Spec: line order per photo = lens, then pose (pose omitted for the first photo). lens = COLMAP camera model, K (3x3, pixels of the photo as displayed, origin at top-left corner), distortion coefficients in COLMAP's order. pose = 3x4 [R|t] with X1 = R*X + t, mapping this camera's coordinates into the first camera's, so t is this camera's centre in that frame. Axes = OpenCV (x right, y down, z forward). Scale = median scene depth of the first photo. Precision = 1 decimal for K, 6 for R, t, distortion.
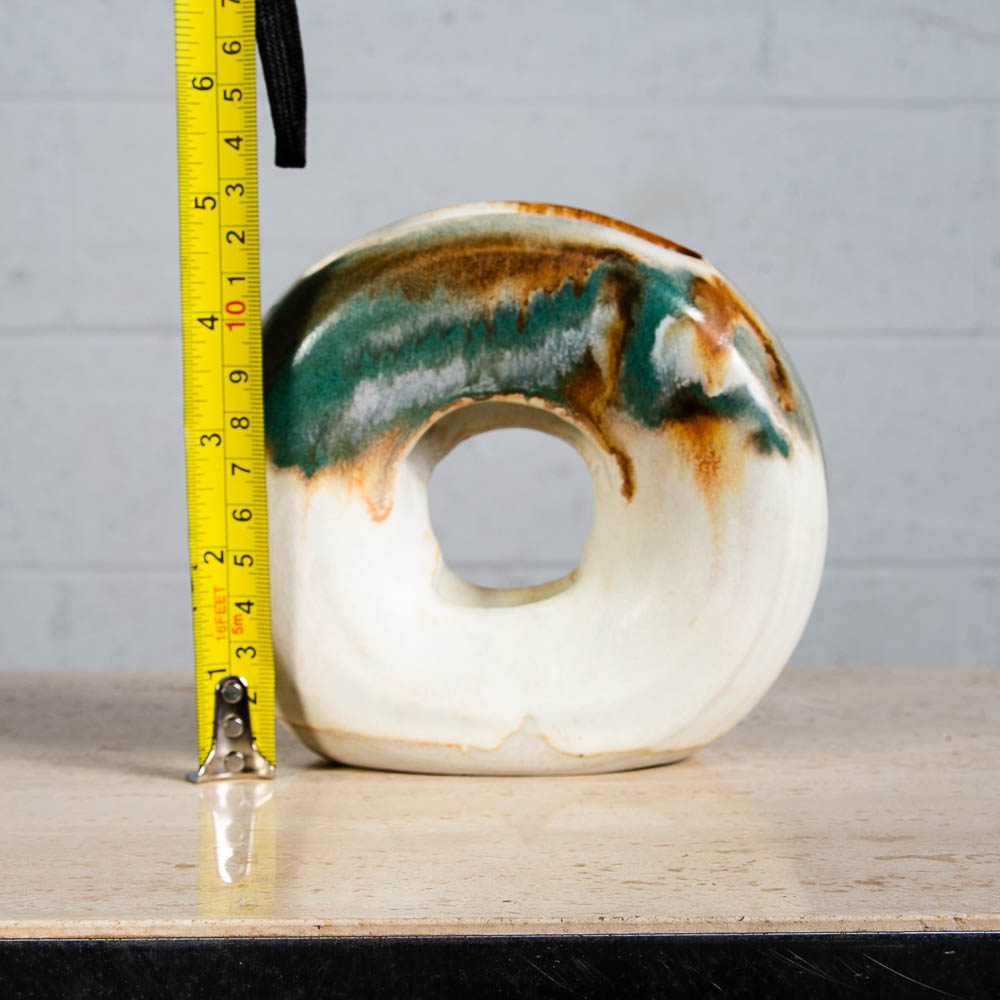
lens RADIAL K [[2351.8, 0, 500.0], [0, 2351.8, 500.0], [0, 0, 1]] dist [-0.040028, -0.229825]
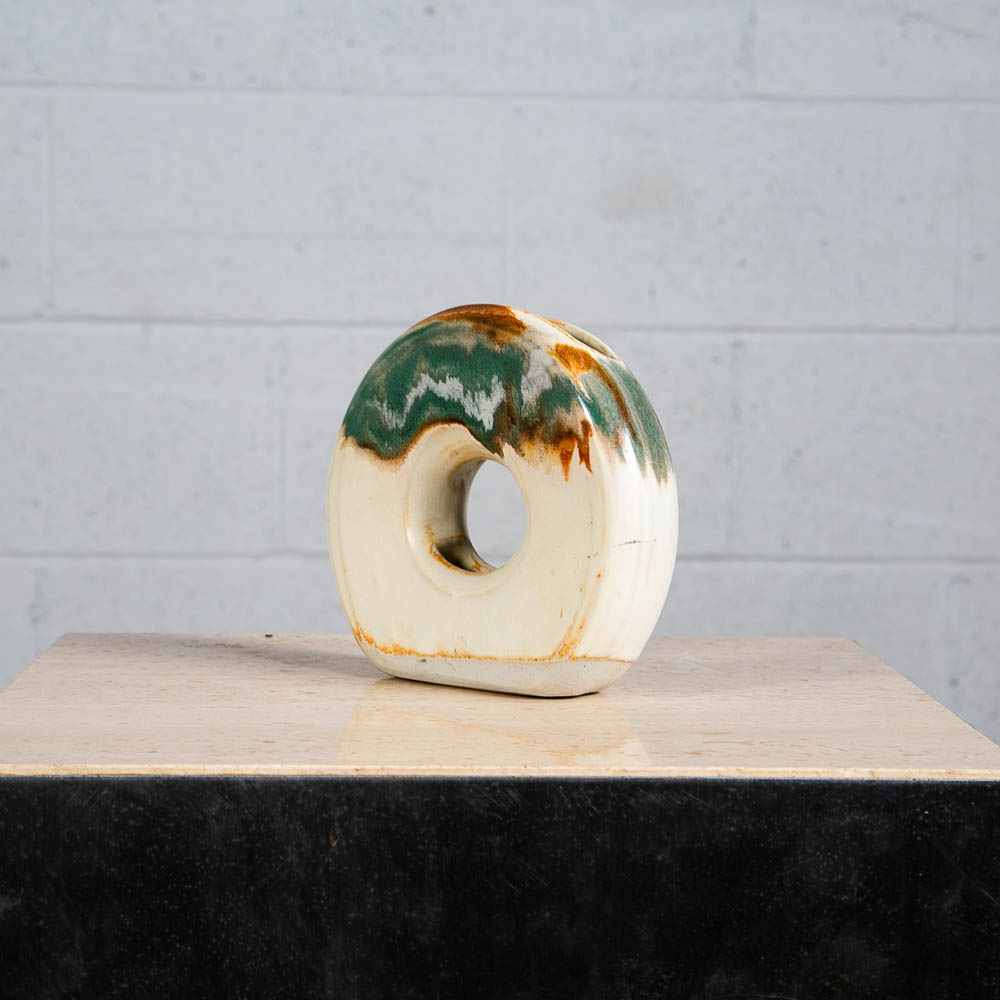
lens RADIAL K [[3187.8, 0, 497.2], [0, 3187.8, 489.8], [0, 0, 1]] dist [0.029413, 0.457600]
pose [[0.999938, 0.010496, 0.003827, 0.012254], [-0.010521, 0.999923, 0.006635, -0.034569], [-0.003757, -0.006675, 0.999971, -1.279250]]
